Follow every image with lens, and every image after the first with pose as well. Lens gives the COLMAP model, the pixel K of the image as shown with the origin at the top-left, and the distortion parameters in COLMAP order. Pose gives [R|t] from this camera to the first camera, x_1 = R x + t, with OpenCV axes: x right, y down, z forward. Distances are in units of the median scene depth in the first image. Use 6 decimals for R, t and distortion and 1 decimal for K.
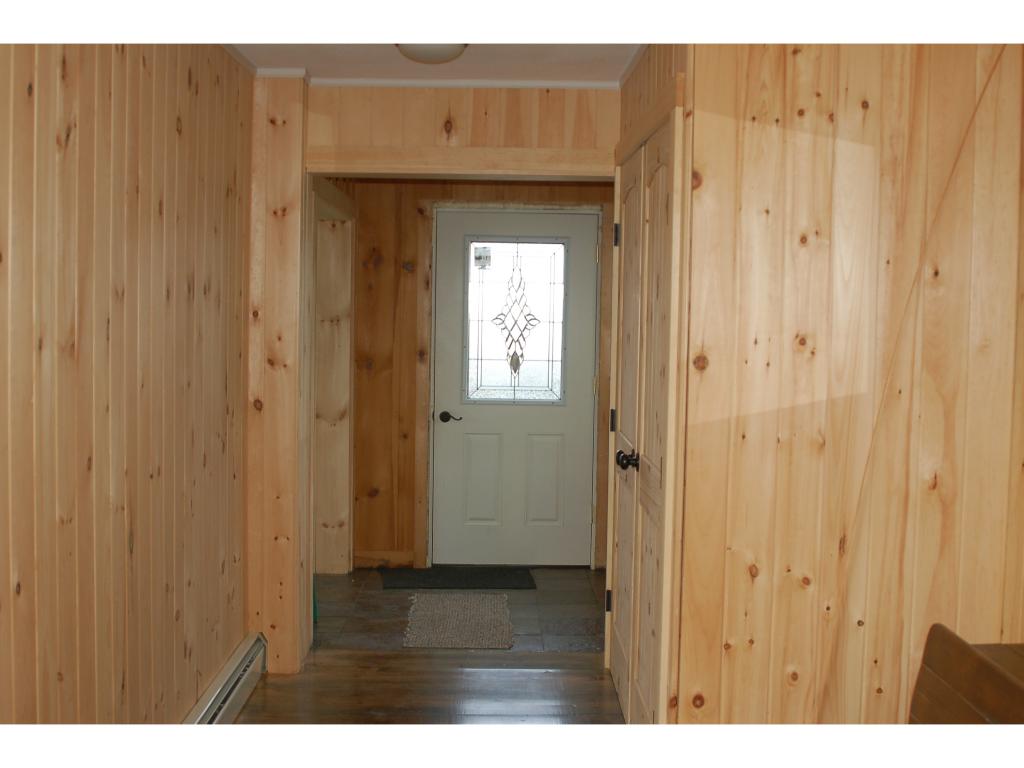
lens RADIAL K [[1262.1, 0, 505.5], [0, 1262.1, 385.2], [0, 0, 1]] dist [-0.129375, 0.000000]
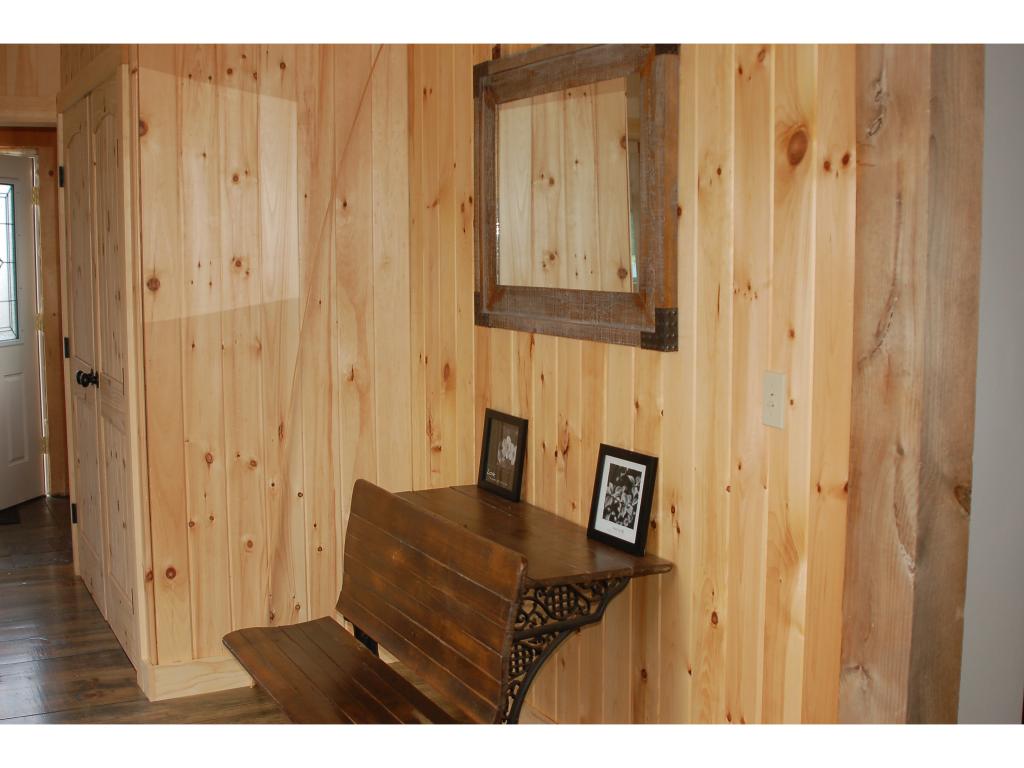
lens RADIAL K [[1262.1, 0, 515.9], [0, 1262.1, 384.9], [0, 0, 1]] dist [-0.129375, 0.000000]
pose [[0.895332, -0.066354, 0.440429, -0.059641], [0.046445, 0.997359, 0.055844, 0.026033], [-0.442971, -0.029543, 0.896049, -0.191165]]
